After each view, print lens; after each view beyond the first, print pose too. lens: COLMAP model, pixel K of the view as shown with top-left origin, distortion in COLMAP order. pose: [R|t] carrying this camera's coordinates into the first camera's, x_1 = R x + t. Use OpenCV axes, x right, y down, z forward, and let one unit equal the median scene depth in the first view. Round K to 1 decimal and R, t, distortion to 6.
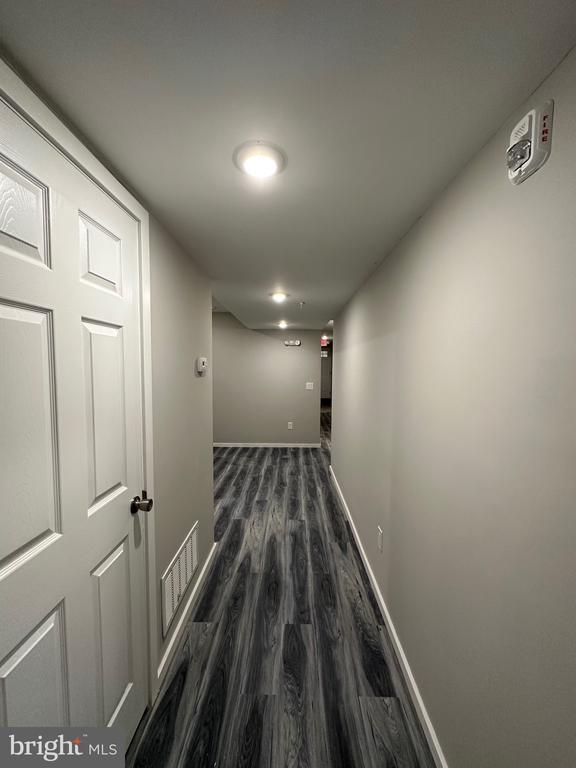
lens RADIAL K [[305.8, 0, 288.0], [0, 305.8, 384.0], [0, 0, 1]] dist [-0.001366, 0.000219]
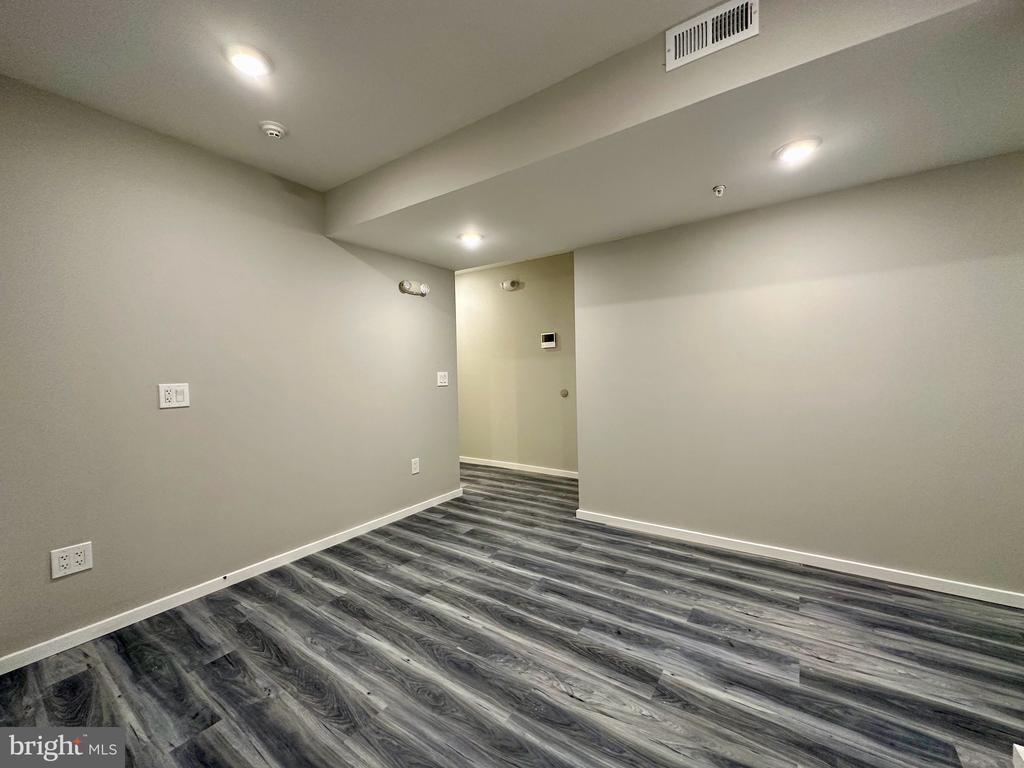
lens RADIAL K [[407.7, 0, 512.0], [0, 407.7, 384.0], [0, 0, 1]] dist [-0.001366, 0.000219]
pose [[0.561581, -0.046093, 0.826137, -0.581847], [0.074135, 0.997234, 0.005245, 0.028017], [-0.824094, 0.058300, 0.563445, 0.731684]]
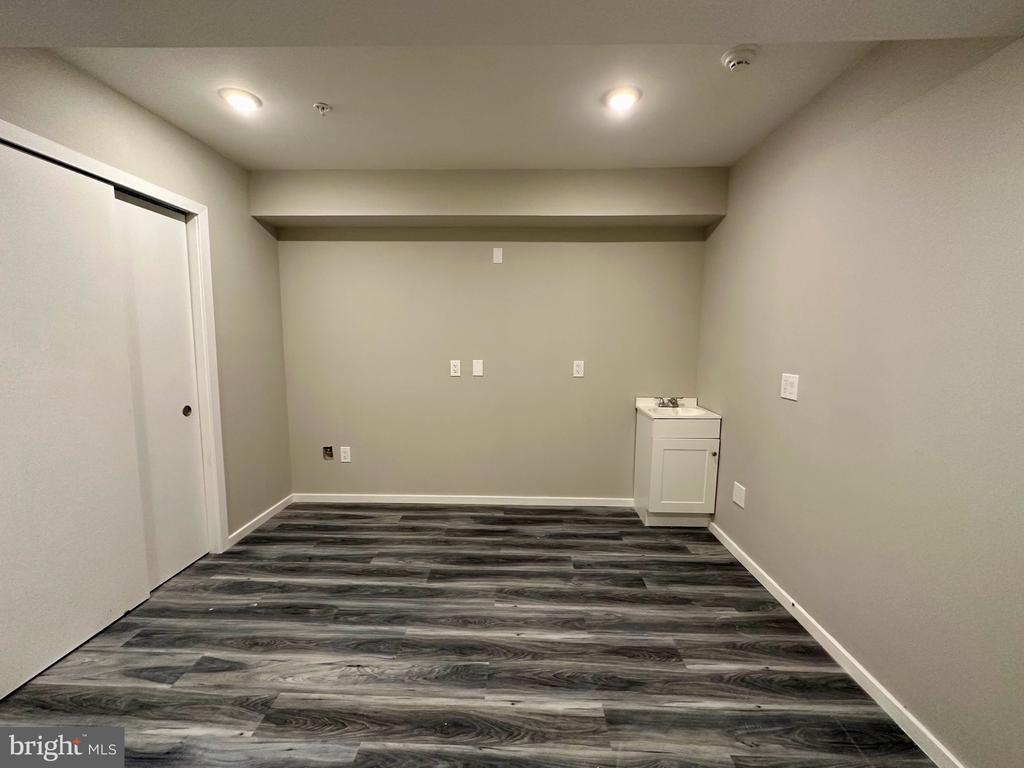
lens RADIAL K [[415.3, 0, 512.0], [0, 415.3, 384.0], [0, 0, 1]] dist [-0.002282, -0.000007]
pose [[-0.011150, 0.102372, -0.994684, 0.131283], [-0.062567, 0.992725, 0.102872, -0.021944], [0.997978, 0.063381, -0.004664, 1.052040]]
